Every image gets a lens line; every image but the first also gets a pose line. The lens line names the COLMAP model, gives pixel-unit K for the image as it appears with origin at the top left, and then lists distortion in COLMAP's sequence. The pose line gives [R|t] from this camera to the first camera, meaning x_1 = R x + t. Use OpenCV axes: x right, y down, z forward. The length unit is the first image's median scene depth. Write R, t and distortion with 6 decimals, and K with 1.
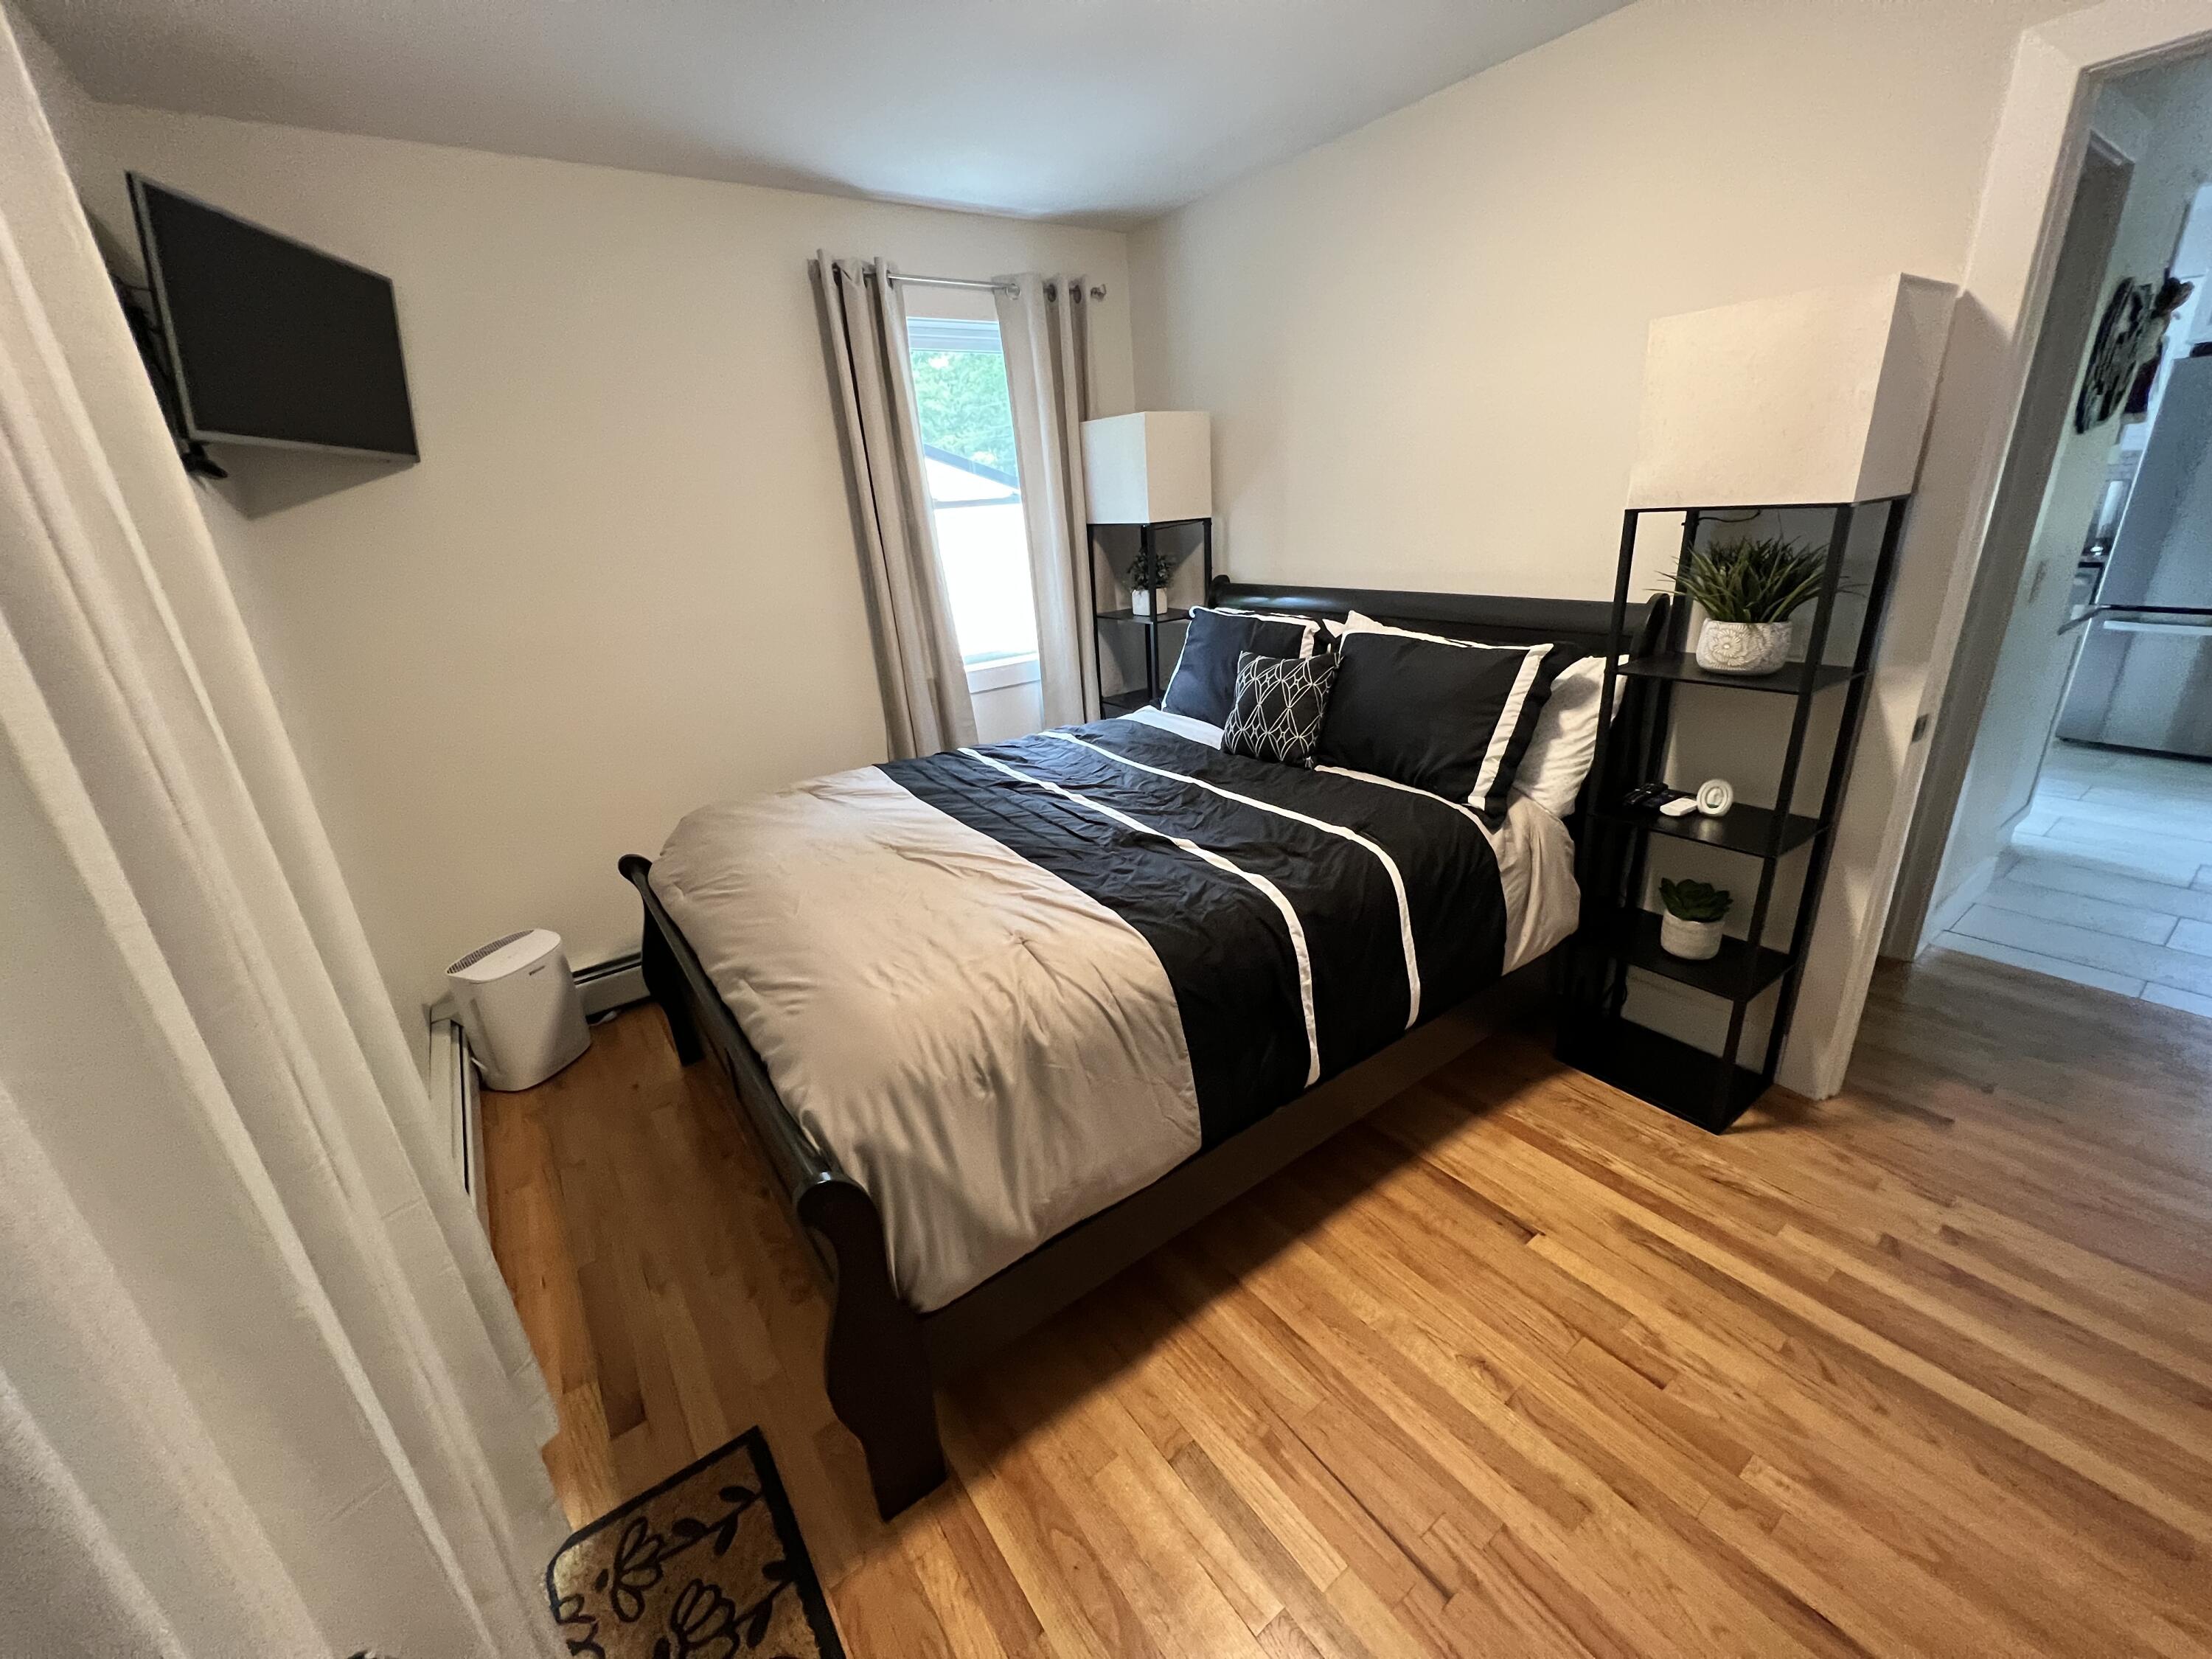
lens RADIAL K [[894.8, 0, 1106.0], [0, 894.8, 829.5], [0, 0, 1]] dist [0.001090, 0.000037]
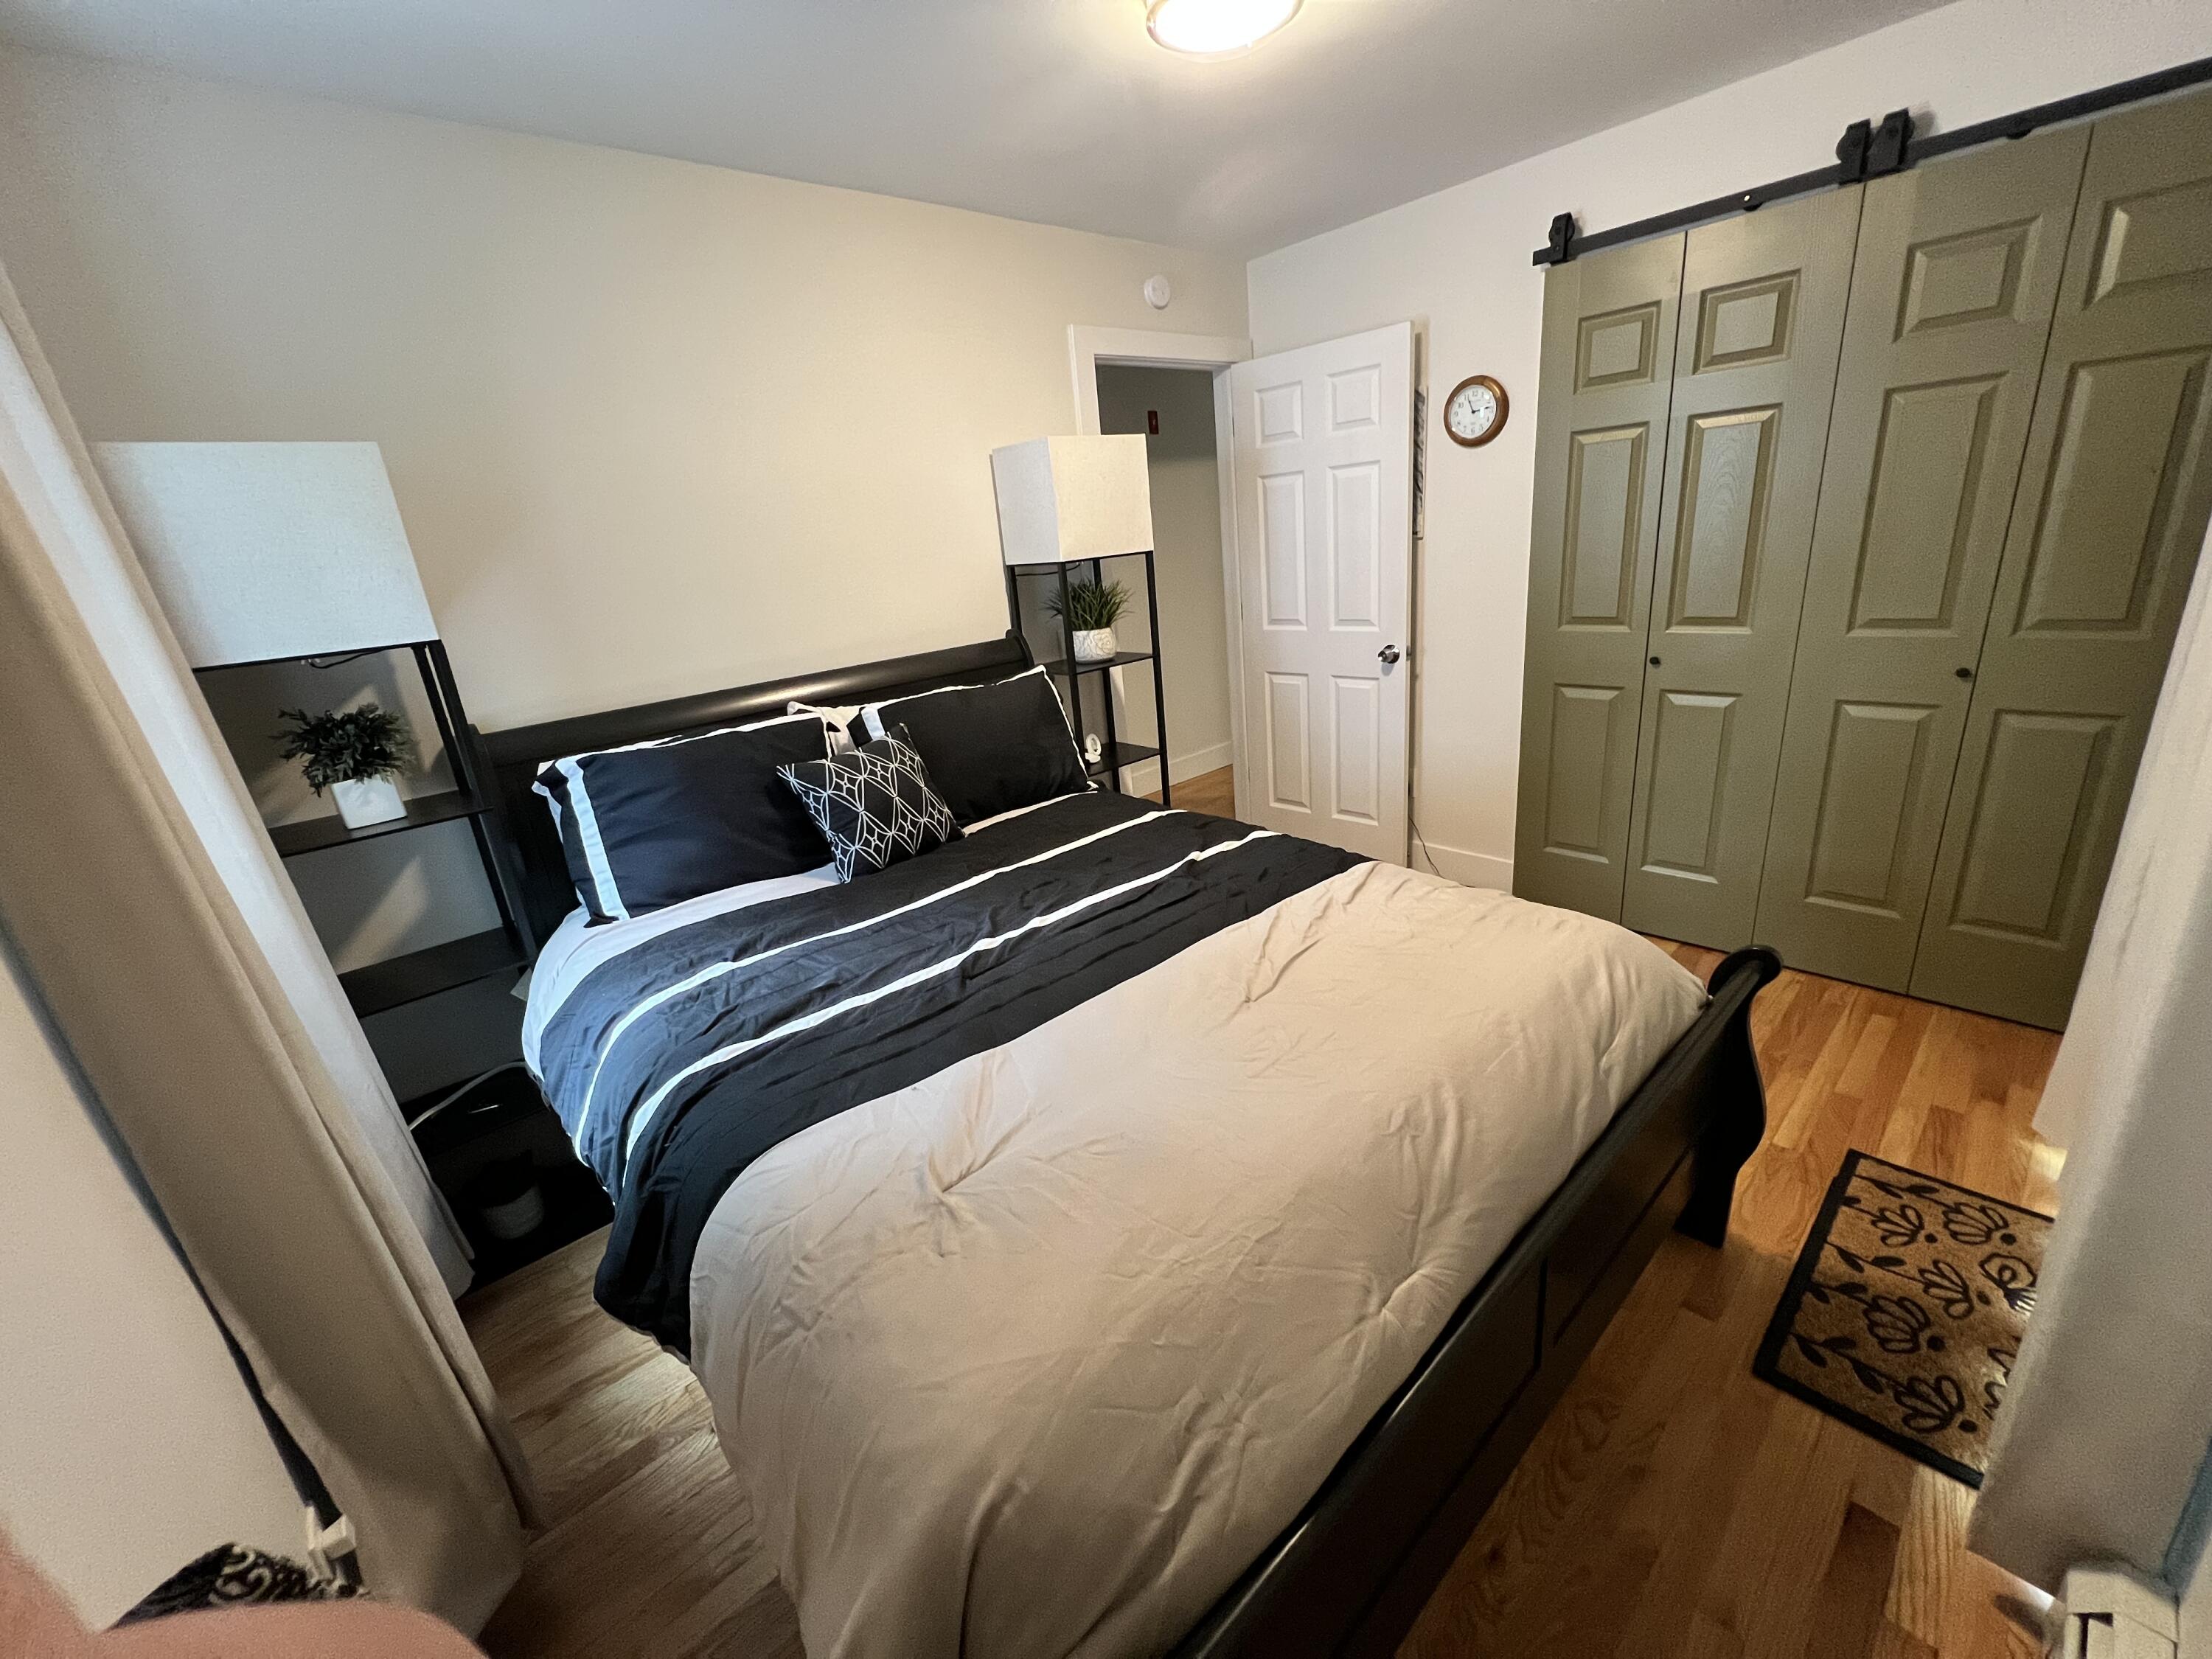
lens RADIAL K [[894.8, 0, 1106.0], [0, 894.8, 829.5], [0, 0, 1]] dist [0.001090, 0.000037]
pose [[-0.113117, -0.246032, 0.962638, -1.022956], [0.437624, 0.857480, 0.270580, -0.386745], [-0.892015, 0.451880, 0.010674, 1.249999]]
